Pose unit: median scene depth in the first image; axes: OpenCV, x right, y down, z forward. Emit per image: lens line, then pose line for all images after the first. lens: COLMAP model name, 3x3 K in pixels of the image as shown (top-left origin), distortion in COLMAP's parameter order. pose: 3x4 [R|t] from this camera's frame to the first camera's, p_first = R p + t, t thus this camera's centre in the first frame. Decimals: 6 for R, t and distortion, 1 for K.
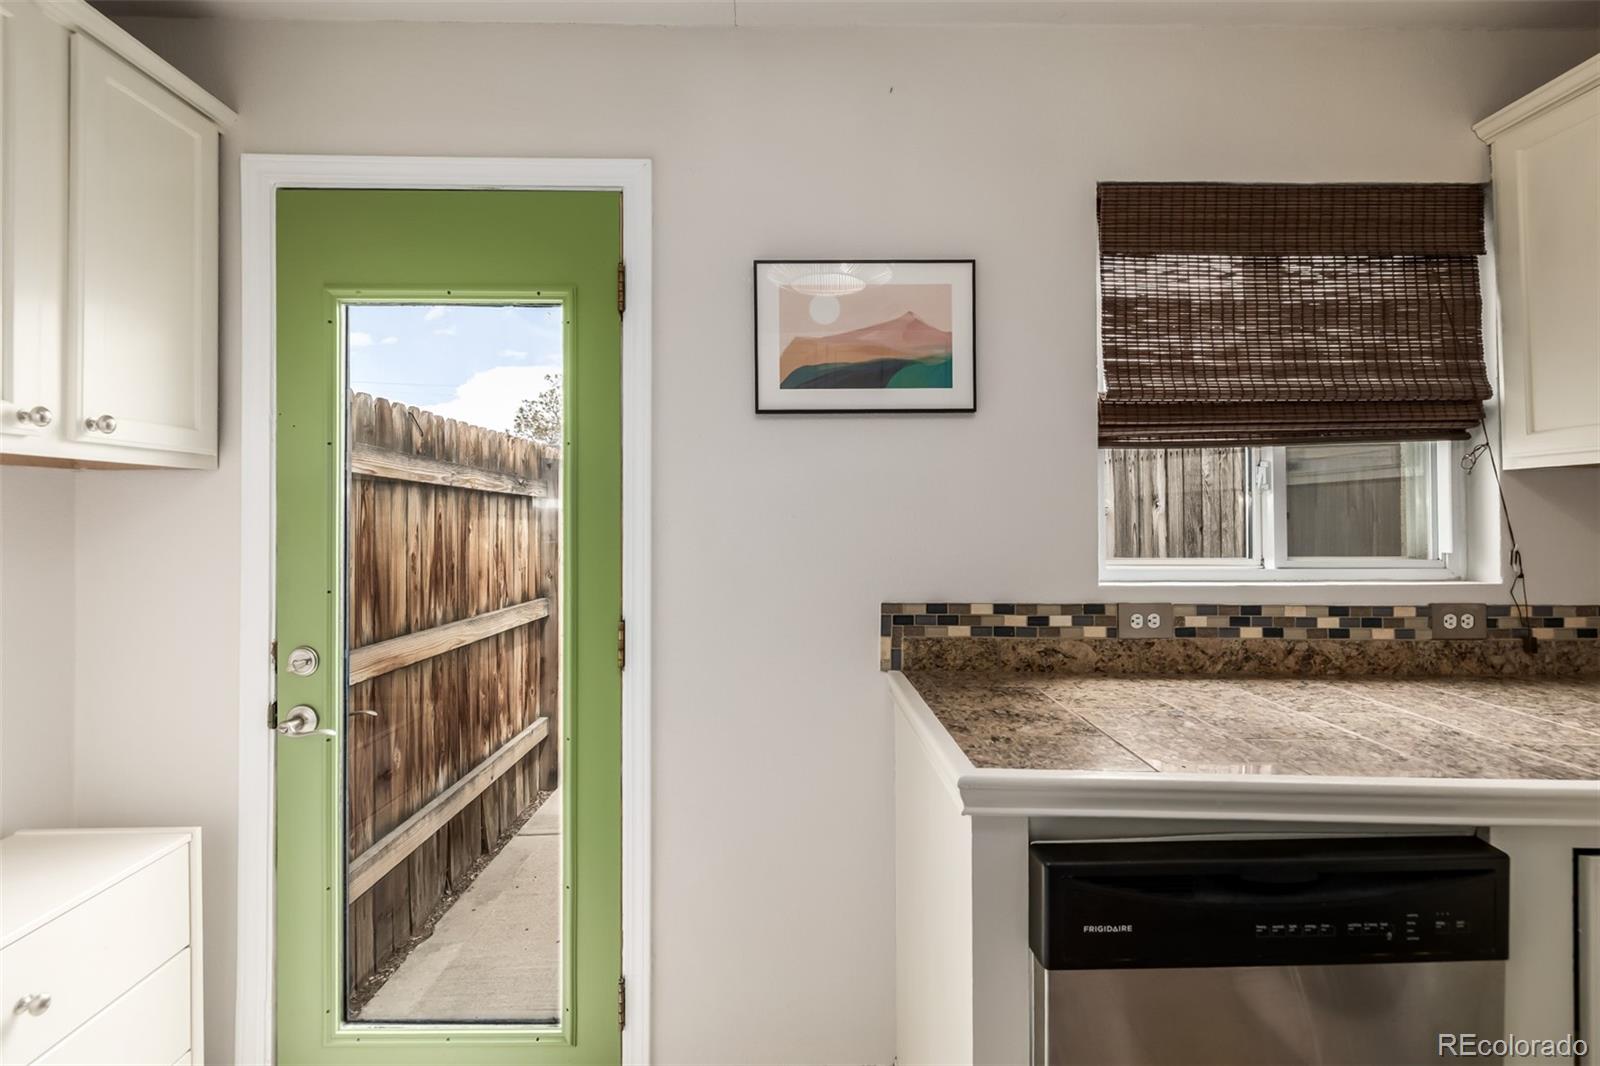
lens RADIAL K [[685.5, 0, 800.7], [0, 685.5, 511.3], [0, 0, 1]] dist [-0.000730, -0.000001]
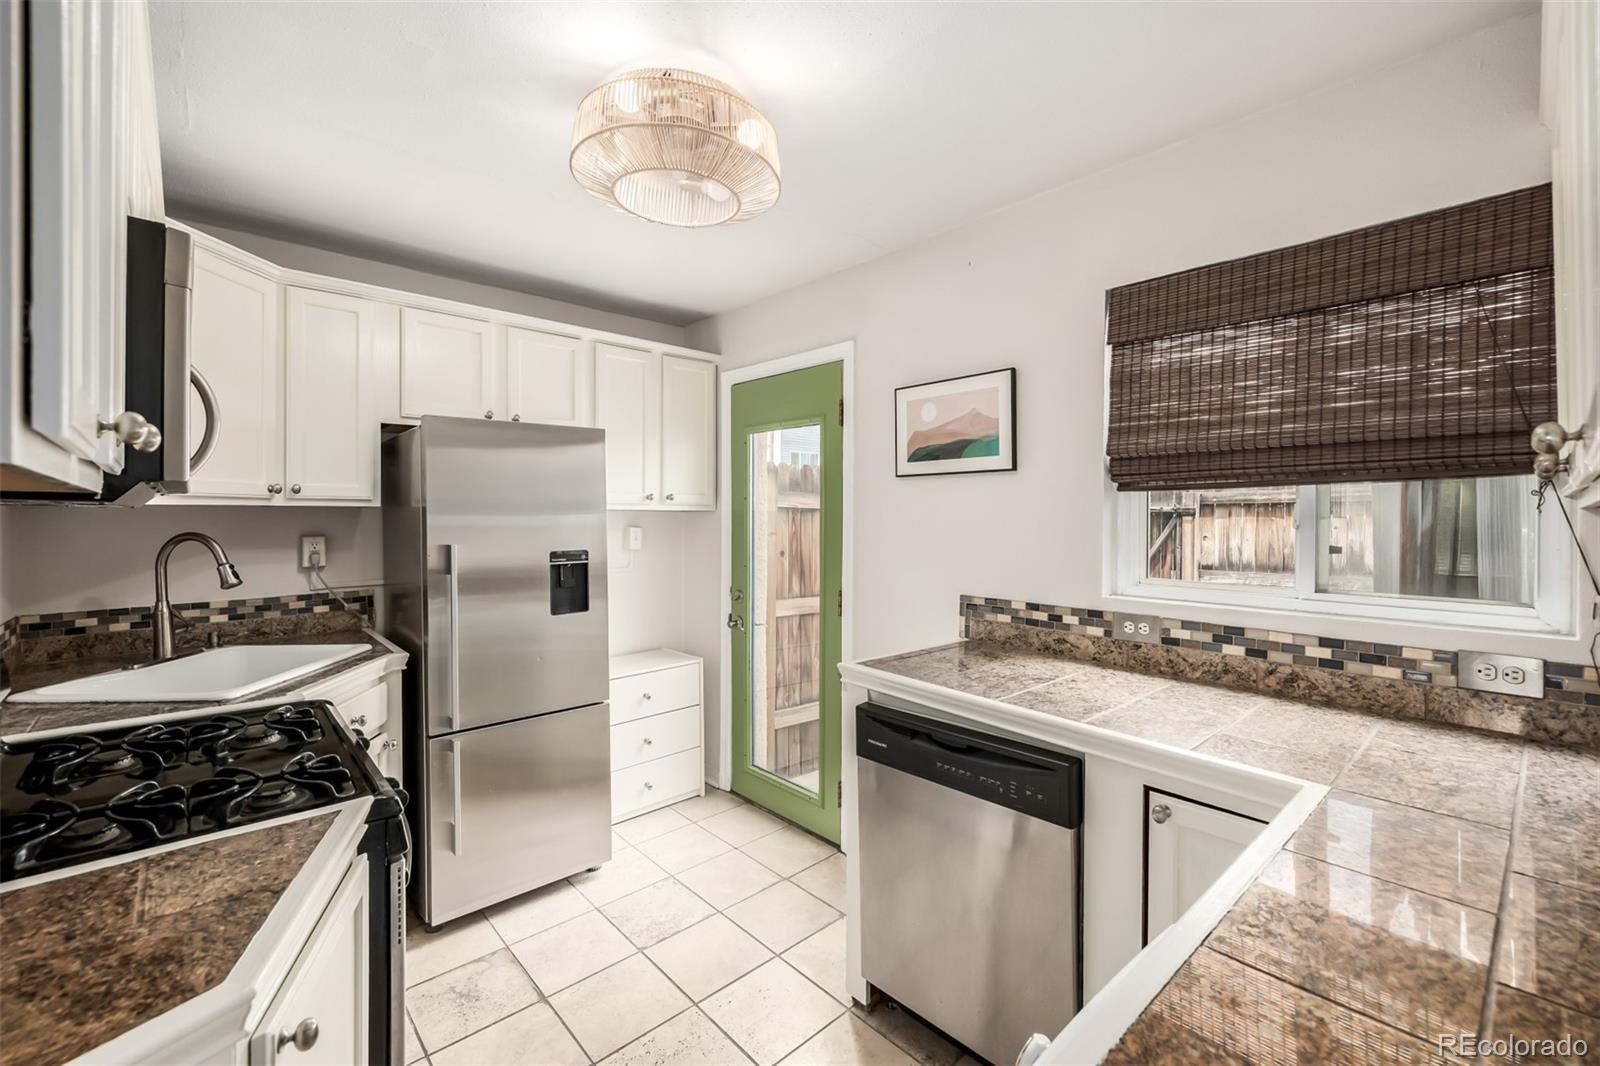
lens RADIAL K [[685.5, 0, 794.5], [0, 685.5, 521.0], [0, 0, 1]] dist [-0.000730, -0.000001]
pose [[0.657632, 0.011489, -0.753252, 1.043350], [-0.001130, 0.999898, 0.014264, -0.056941], [0.753338, -0.008529, 0.657578, -0.318506]]
